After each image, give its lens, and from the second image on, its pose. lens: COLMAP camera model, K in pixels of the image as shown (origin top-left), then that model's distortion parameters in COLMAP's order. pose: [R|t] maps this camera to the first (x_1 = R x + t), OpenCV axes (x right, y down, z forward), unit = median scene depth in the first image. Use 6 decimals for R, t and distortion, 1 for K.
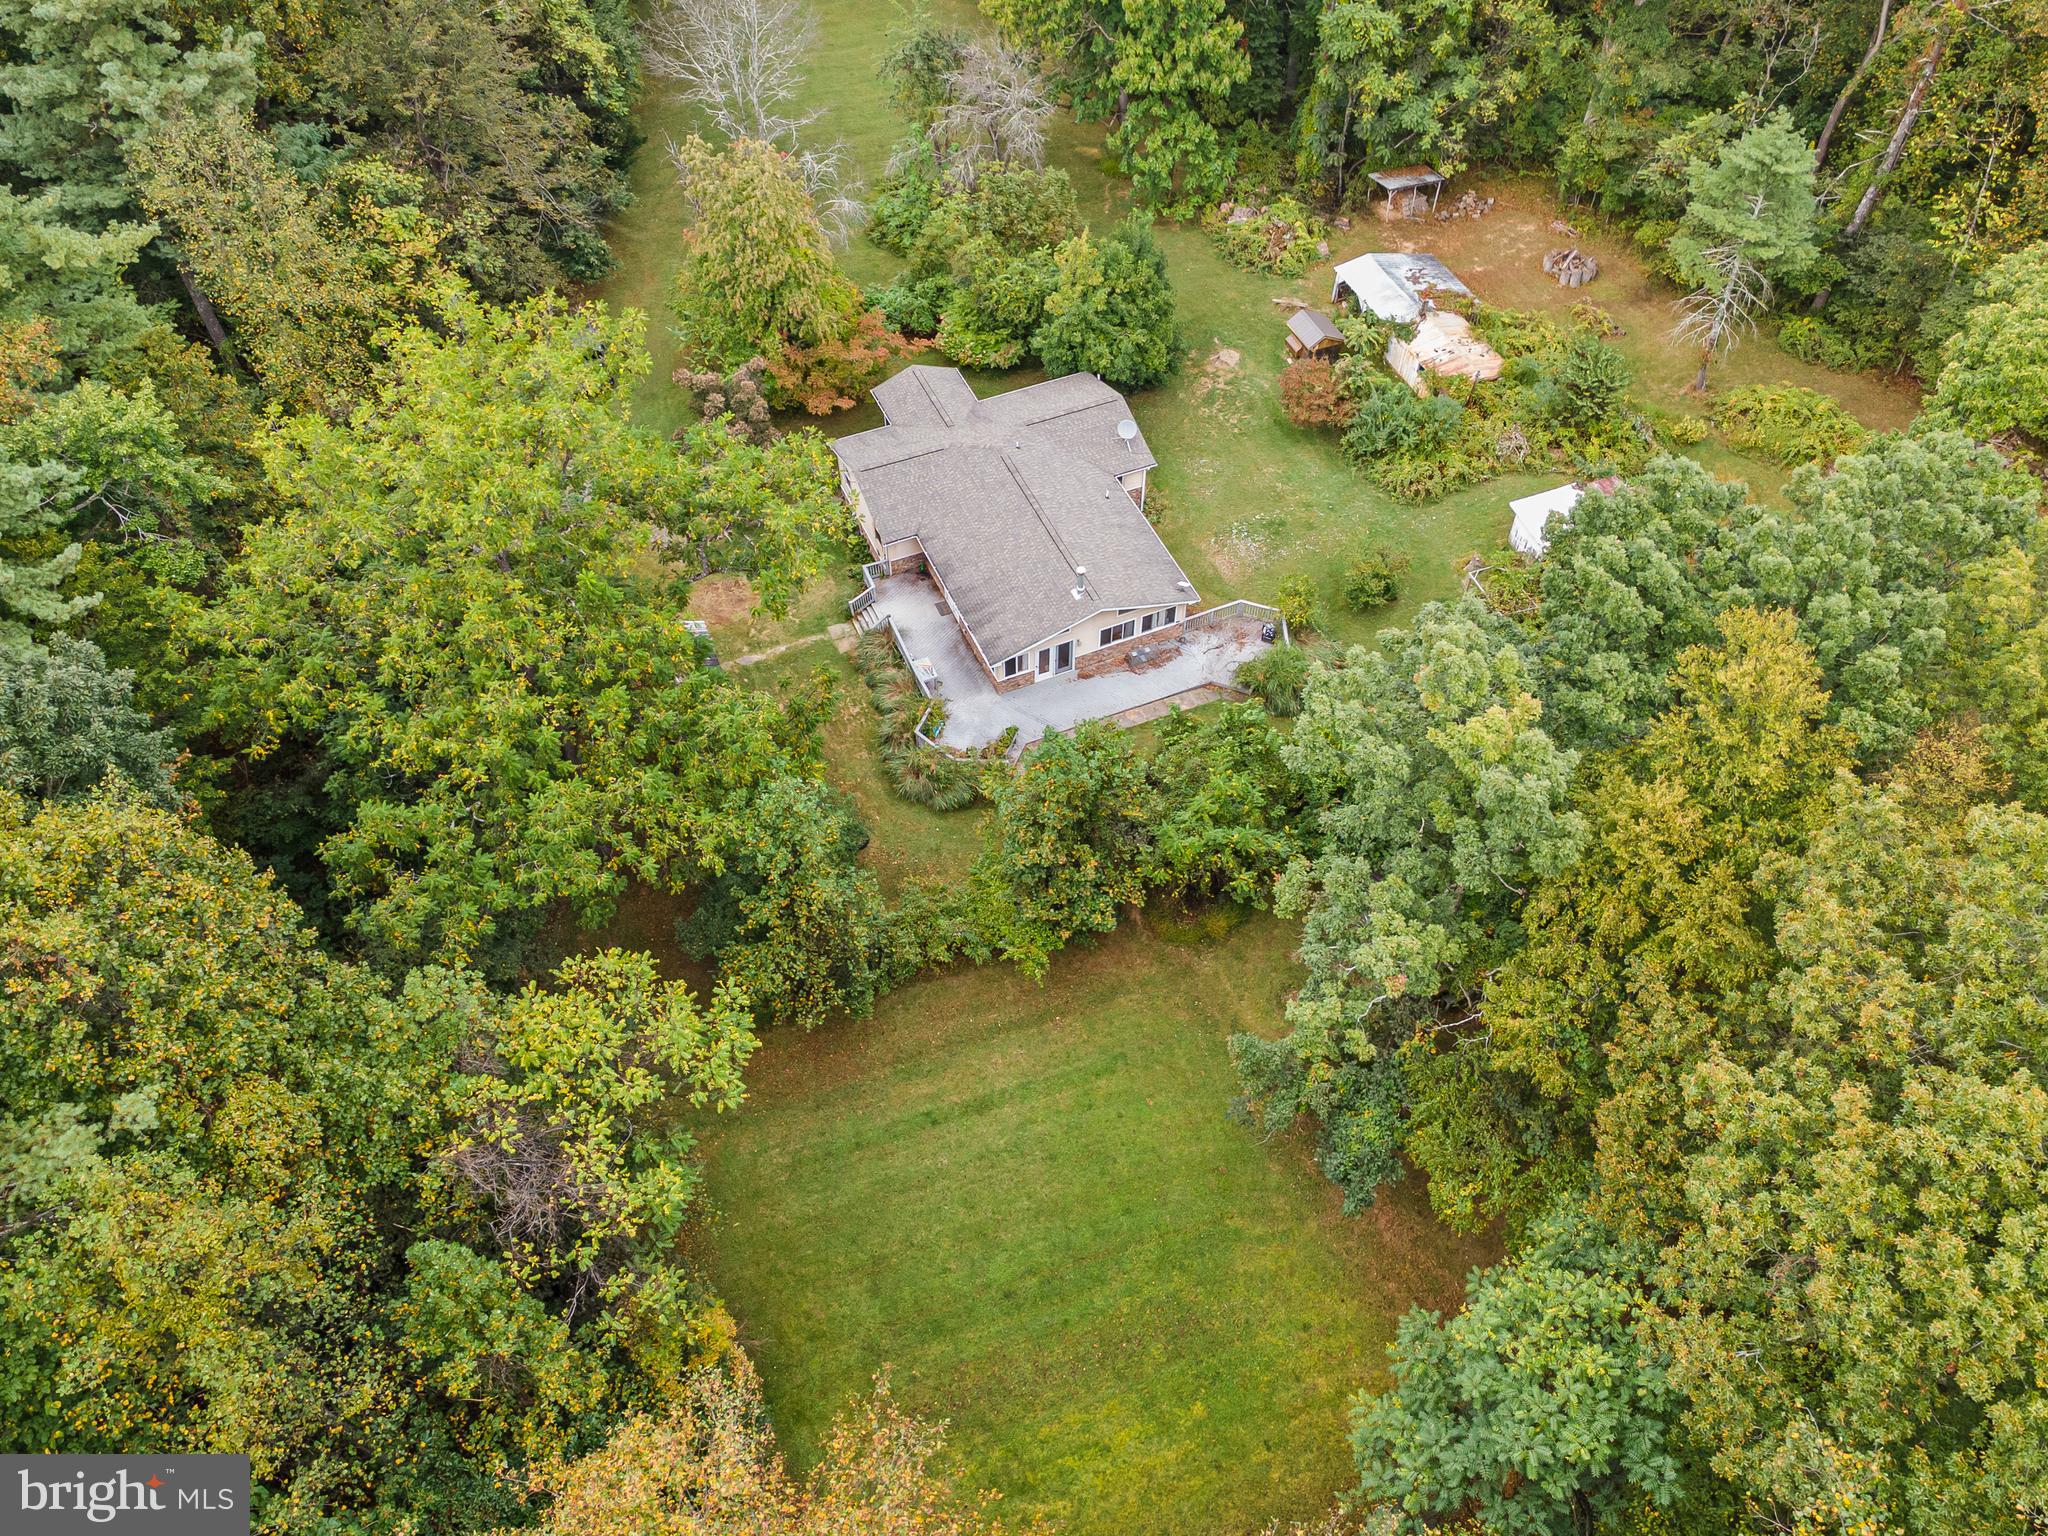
lens RADIAL K [[1548.7, 0, 1029.3], [0, 1548.7, 787.1], [0, 0, 1]] dist [0.033290, 0.009301]
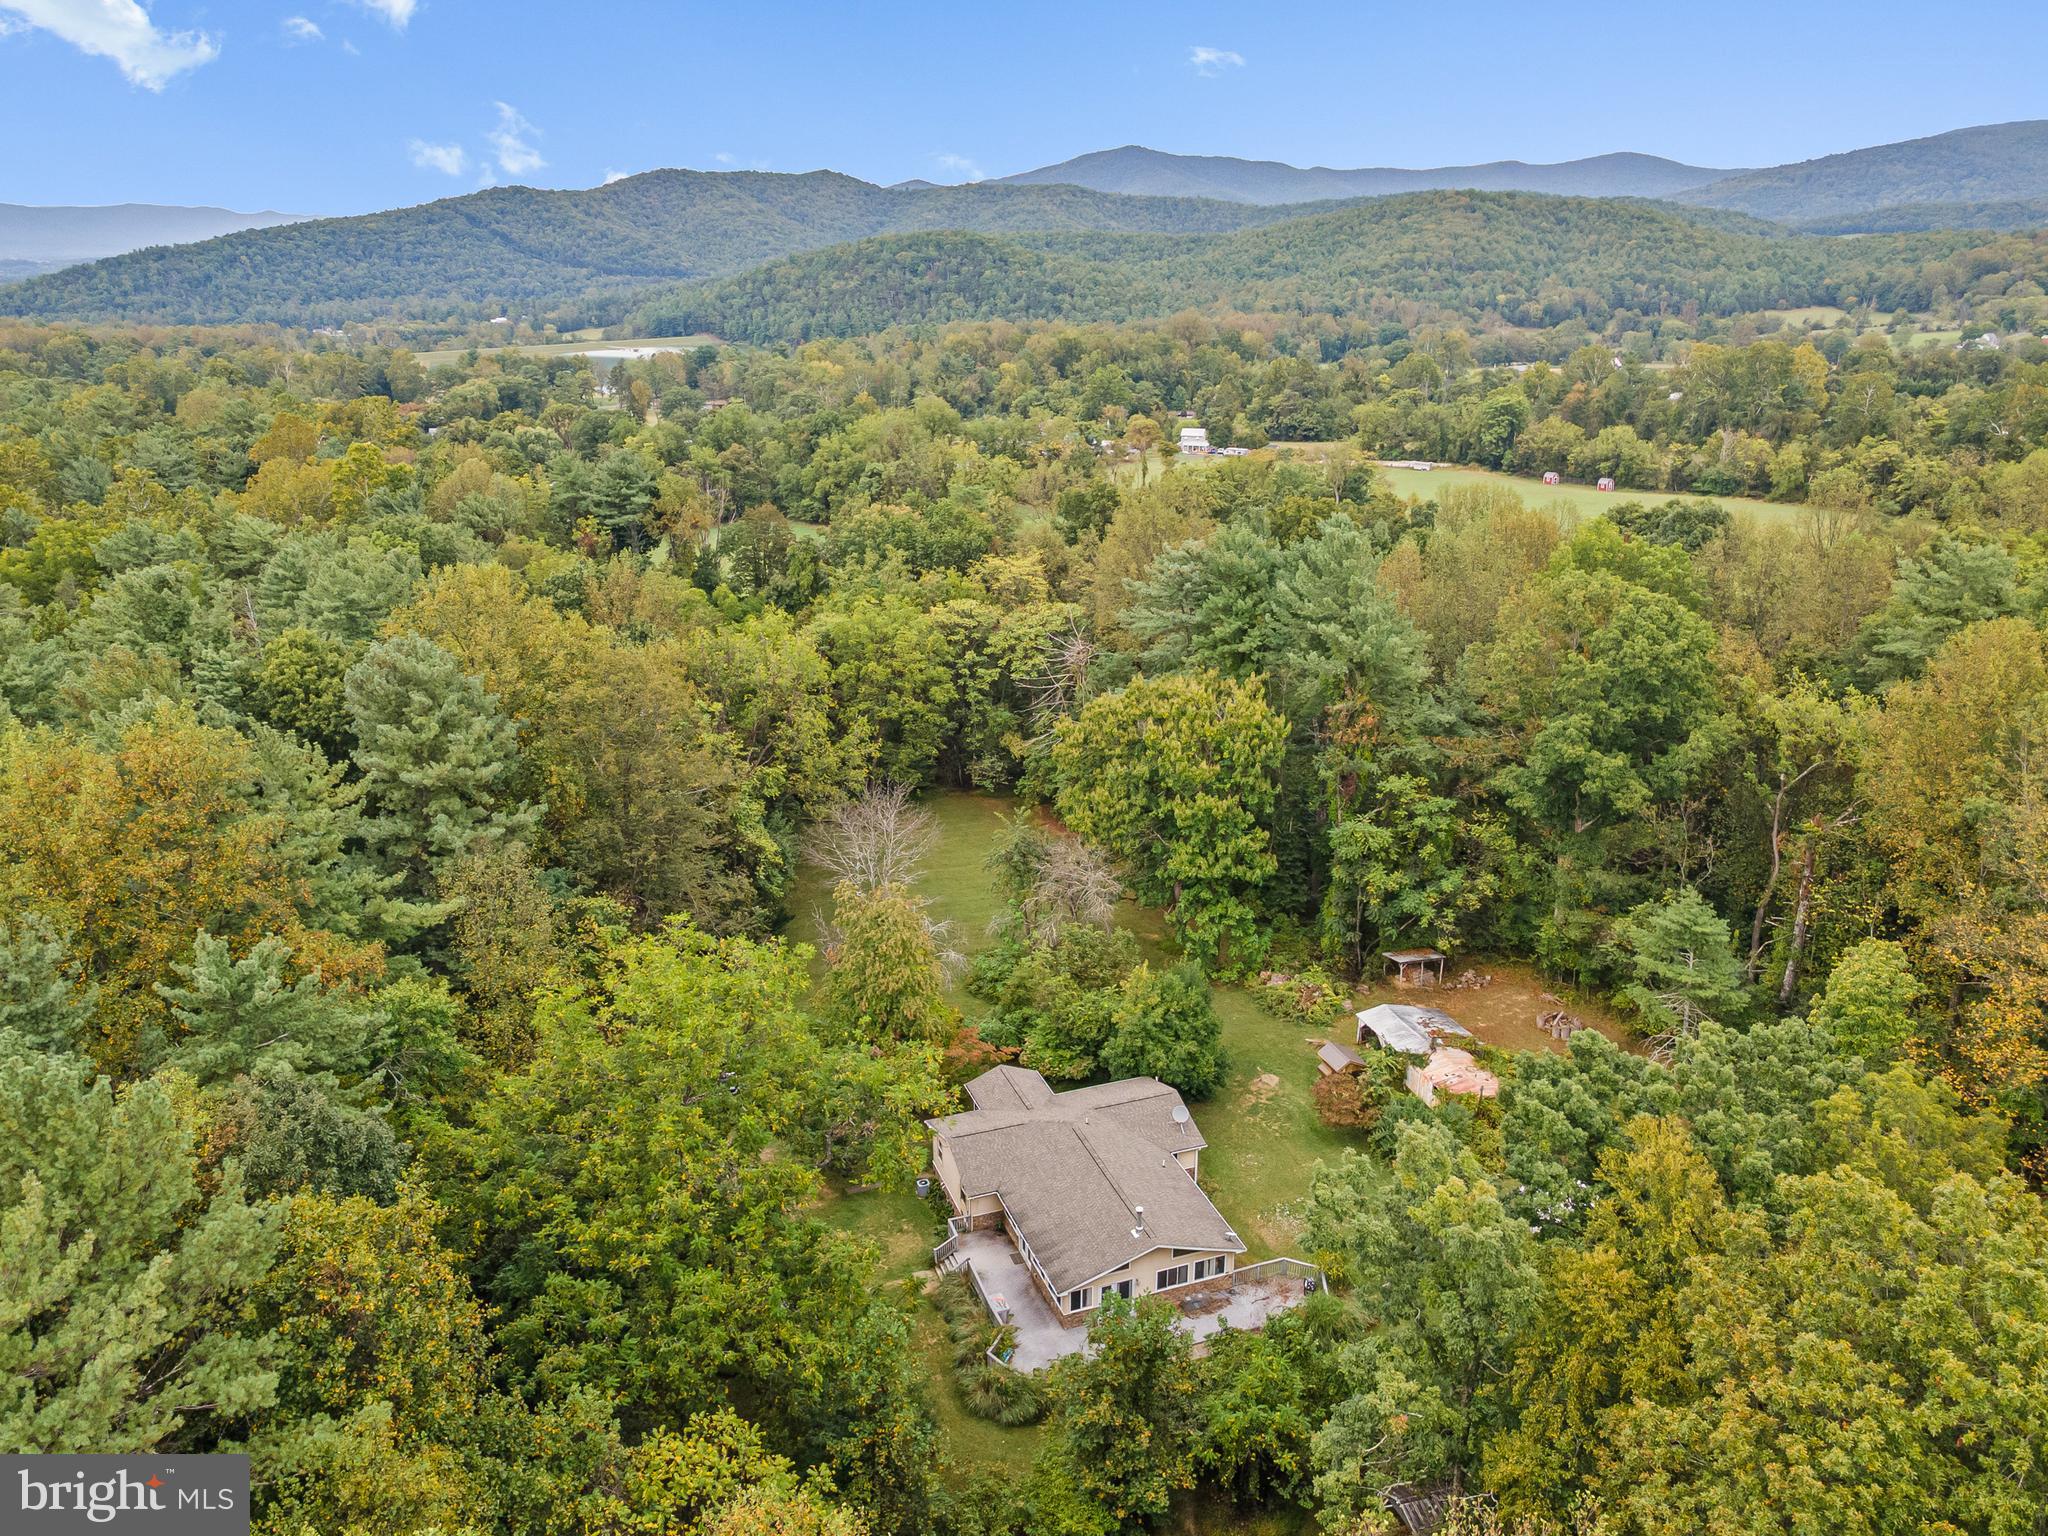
lens RADIAL K [[1548.7, 0, 1020.3], [0, 1548.7, 756.2], [0, 0, 1]] dist [0.033290, 0.009301]
pose [[0.998148, 0.020986, -0.057099, 0.003175], [-0.048342, 0.843427, -0.535064, 0.166855], [0.036930, 0.536833, 0.842880, -0.132976]]
